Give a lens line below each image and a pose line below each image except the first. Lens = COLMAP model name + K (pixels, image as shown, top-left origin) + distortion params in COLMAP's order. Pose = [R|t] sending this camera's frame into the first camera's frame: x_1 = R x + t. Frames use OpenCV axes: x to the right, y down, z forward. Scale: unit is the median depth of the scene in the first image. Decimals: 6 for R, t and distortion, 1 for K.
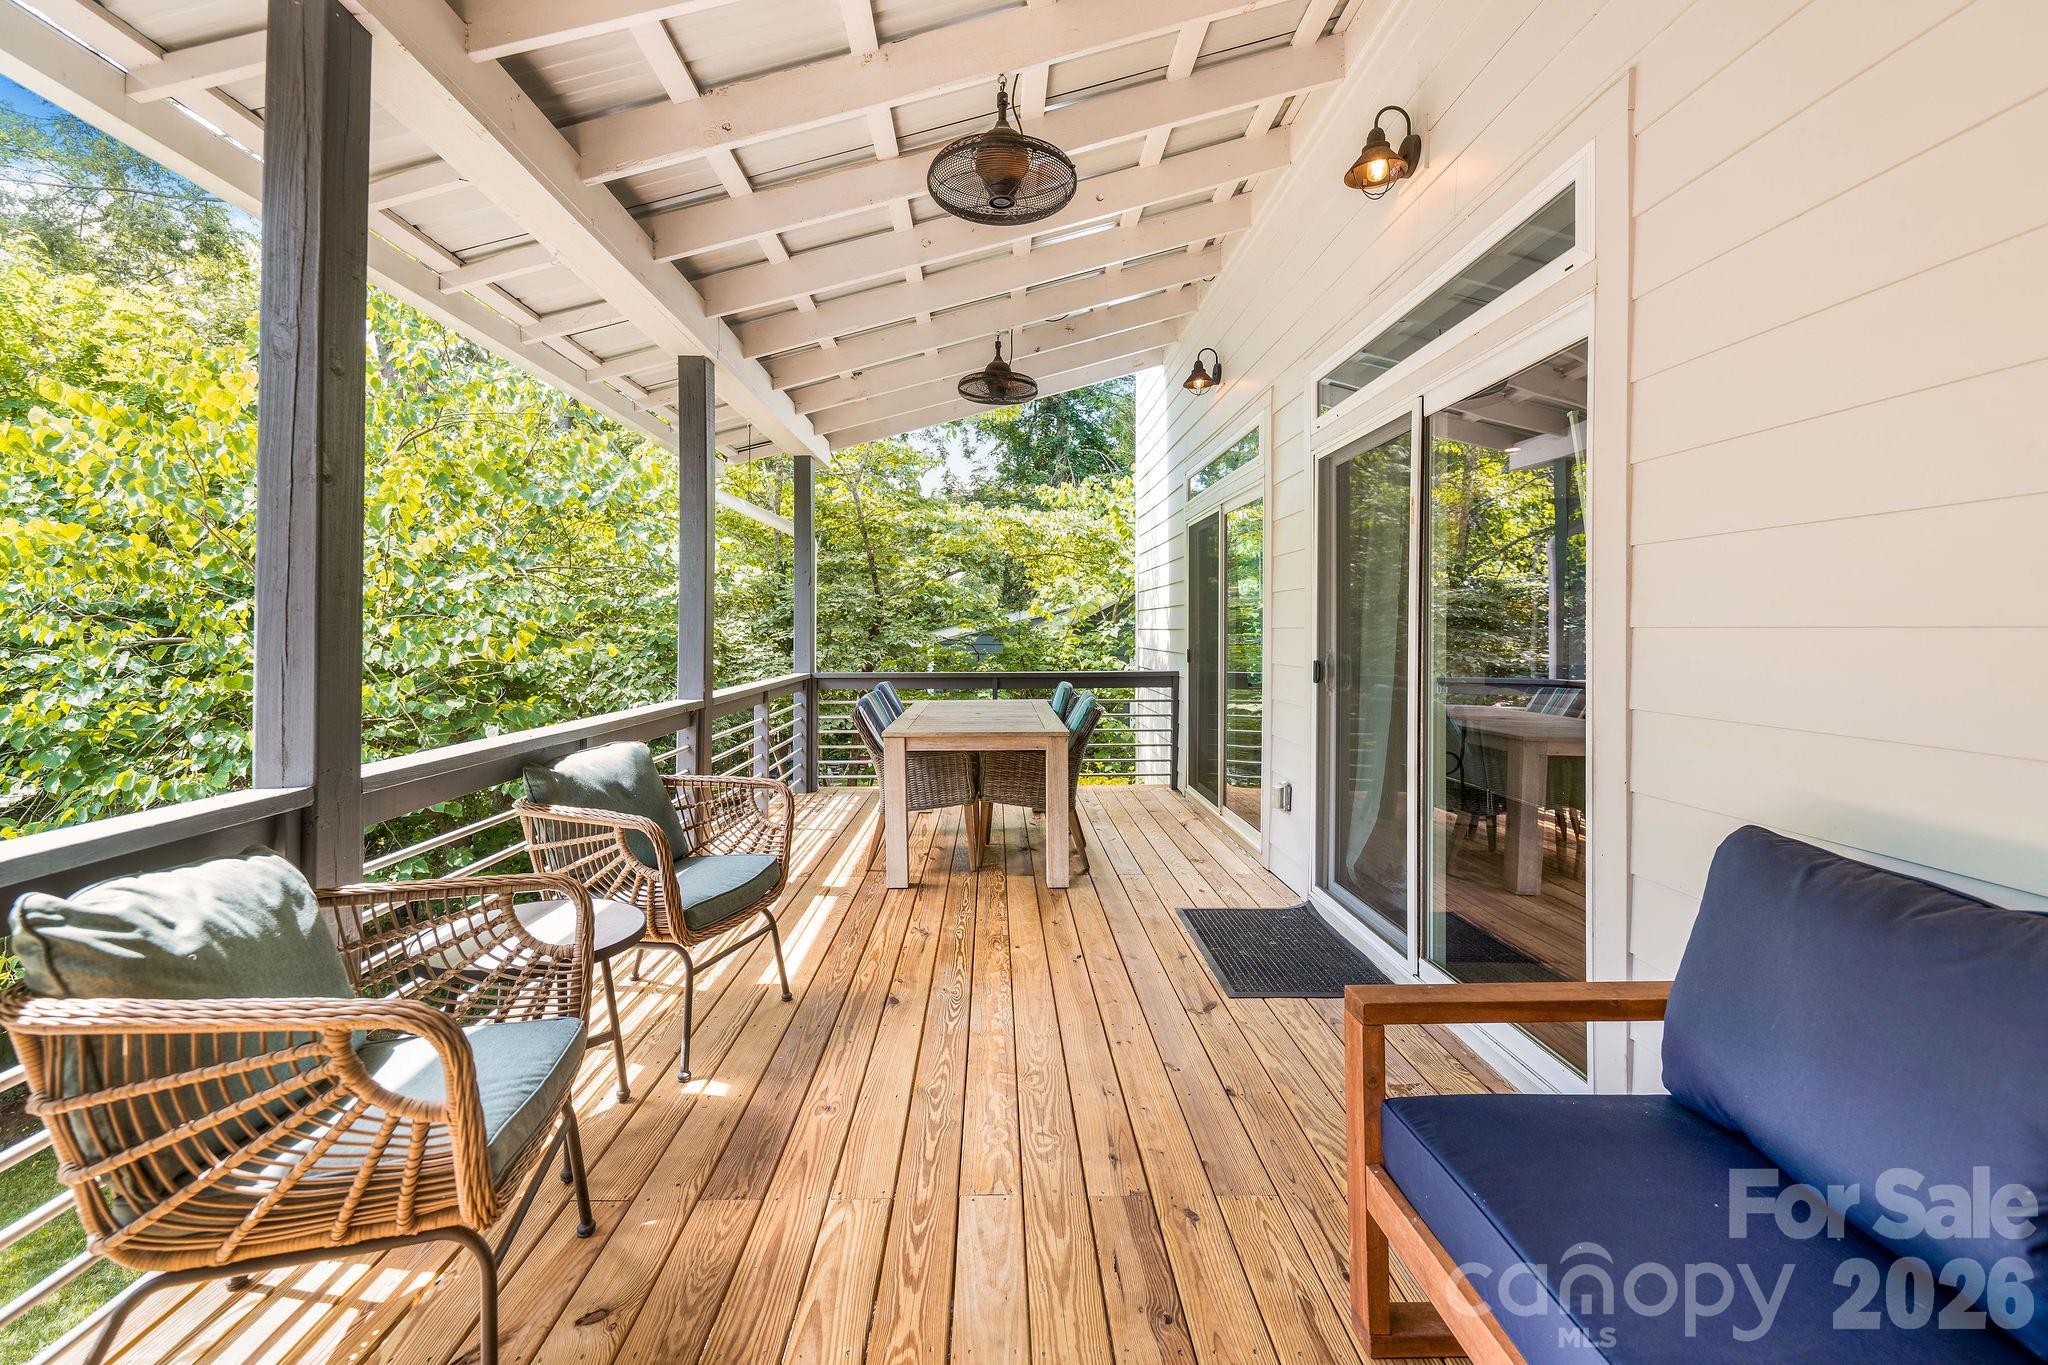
lens RADIAL K [[830.9, 0, 1016.3], [0, 830.9, 634.0], [0, 0, 1]] dist [0.001676, -0.000413]
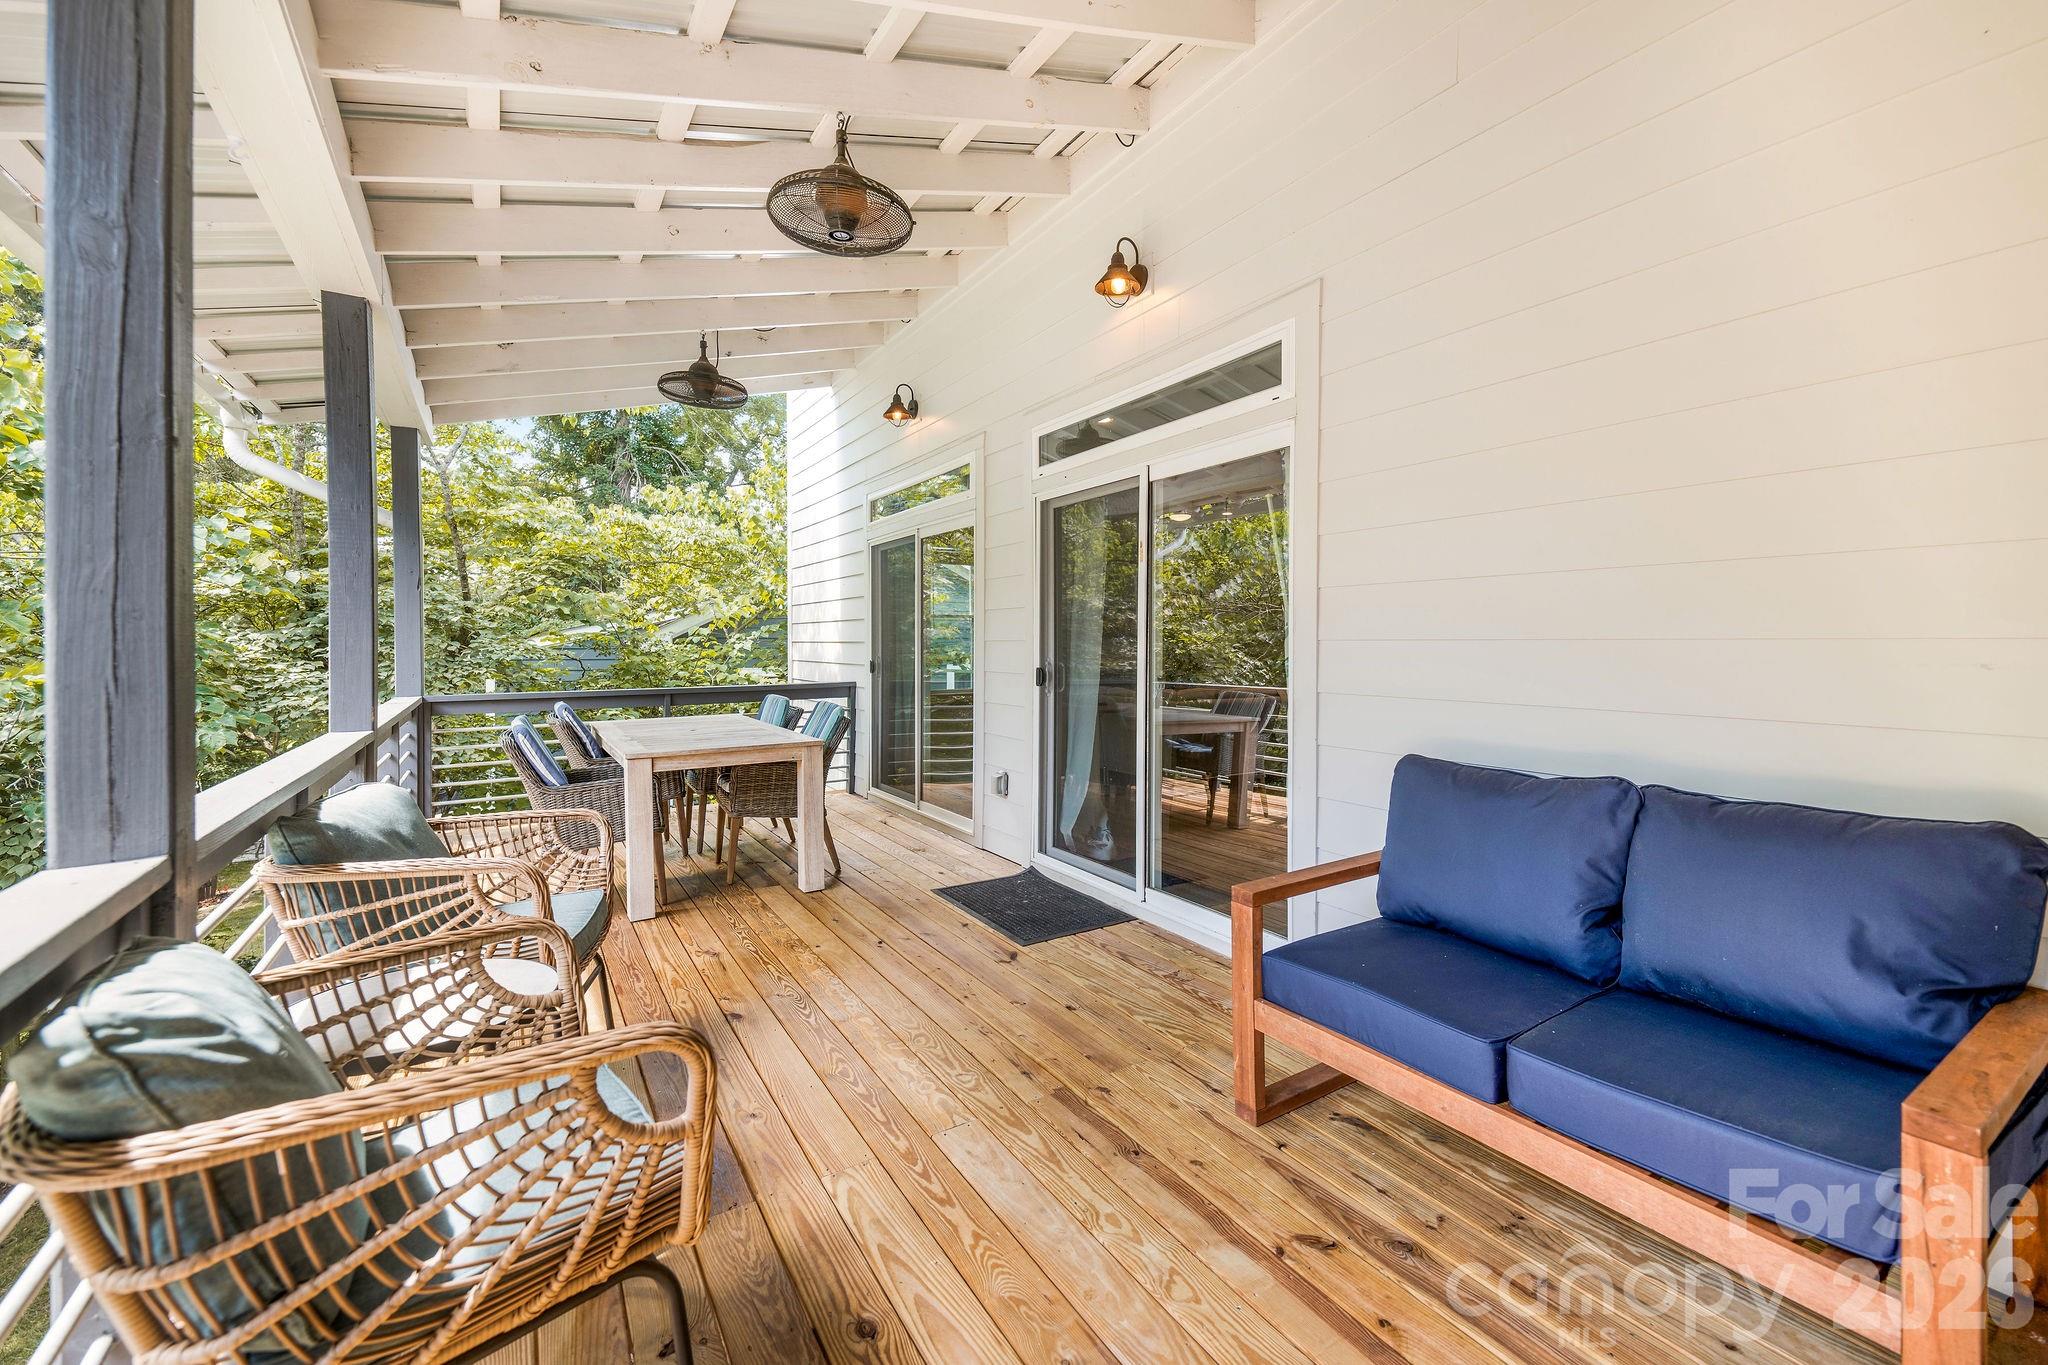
lens RADIAL K [[817.7, 0, 1041.8], [0, 817.7, 660.3], [0, 0, 1]] dist [0.015504, -0.000460]
pose [[0.851456, -0.014030, 0.524238, -0.341776], [0.005167, 0.999818, 0.018366, -0.000578], [-0.524401, -0.012929, 0.851374, -0.025317]]
